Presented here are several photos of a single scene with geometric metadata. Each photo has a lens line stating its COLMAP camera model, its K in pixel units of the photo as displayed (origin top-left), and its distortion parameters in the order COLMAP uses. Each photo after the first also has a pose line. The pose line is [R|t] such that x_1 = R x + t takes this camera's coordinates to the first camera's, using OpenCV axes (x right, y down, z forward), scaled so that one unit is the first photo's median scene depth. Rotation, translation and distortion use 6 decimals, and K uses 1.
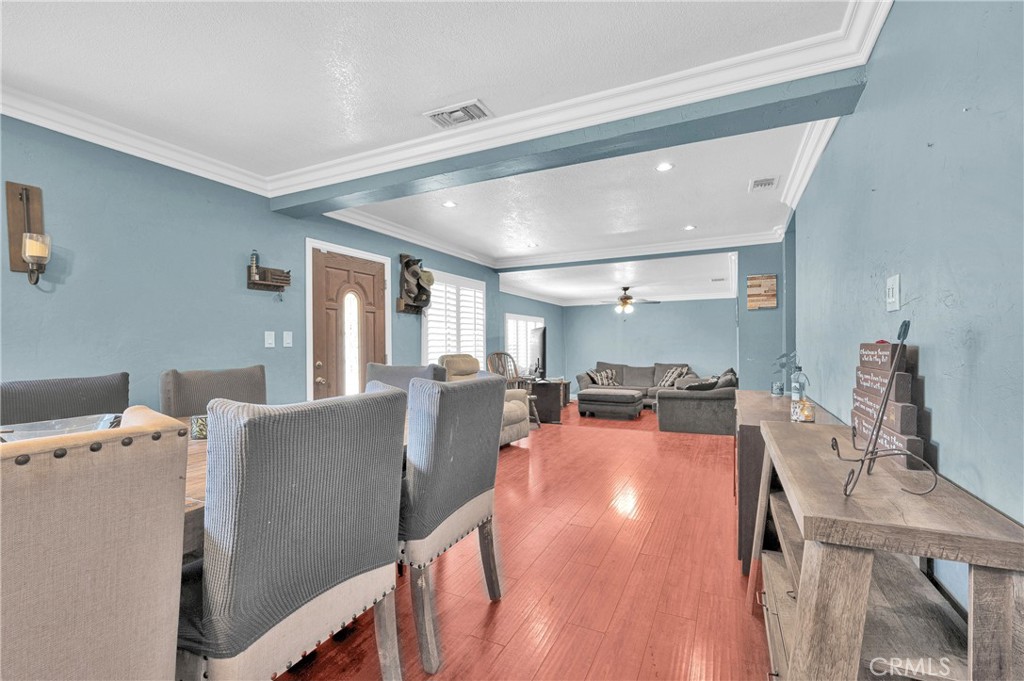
lens RADIAL K [[446.2, 0, 512.0], [0, 446.2, 340.5], [0, 0, 1]] dist [-0.001771, -0.000425]
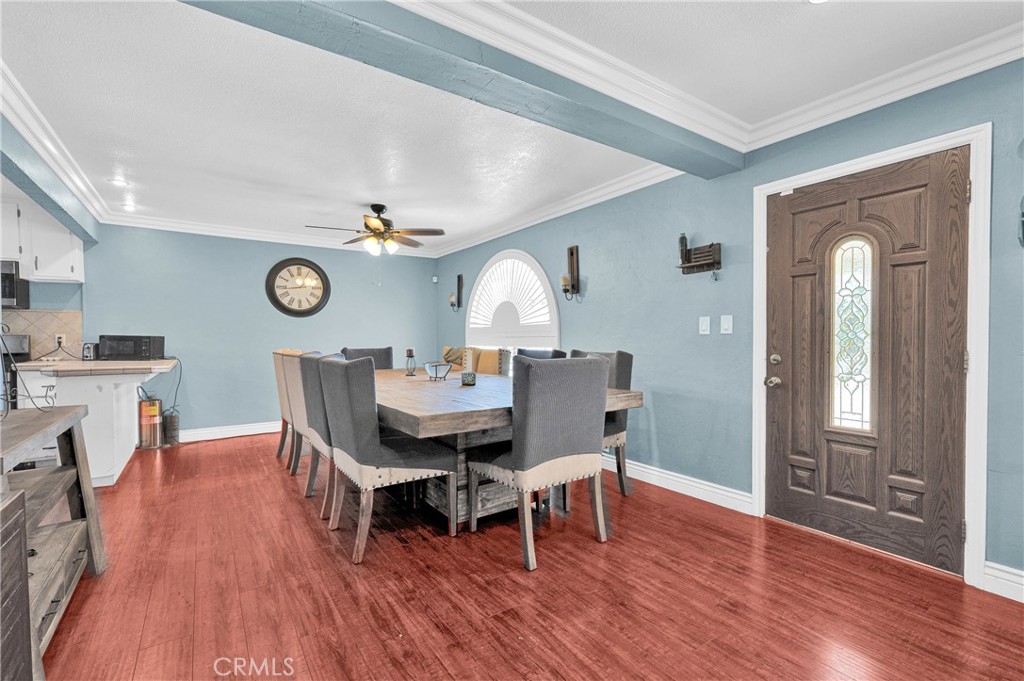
lens RADIAL K [[446.2, 0, 512.0], [0, 446.2, 340.5], [0, 0, 1]] dist [-0.001771, -0.000425]
pose [[-0.486506, 0.028141, -0.873224, 0.406193], [0.026624, 0.999494, 0.017377, 0.001405], [0.873272, -0.014795, -0.487009, 1.040539]]
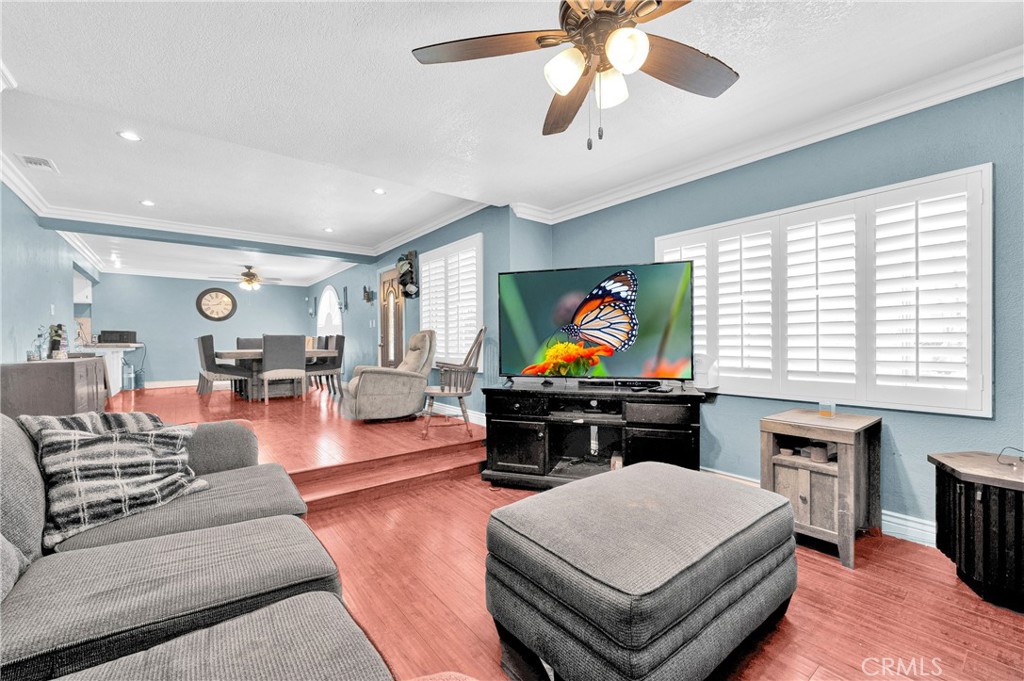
lens RADIAL K [[423.2, 0, 512.0], [0, 423.2, 340.5], [0, 0, 1]] dist [0.000246, 0.000109]
pose [[-0.431178, 0.023083, -0.901972, 0.952333], [0.032466, 0.999422, 0.010057, 0.073709], [0.901683, -0.024947, -0.431678, 2.338780]]
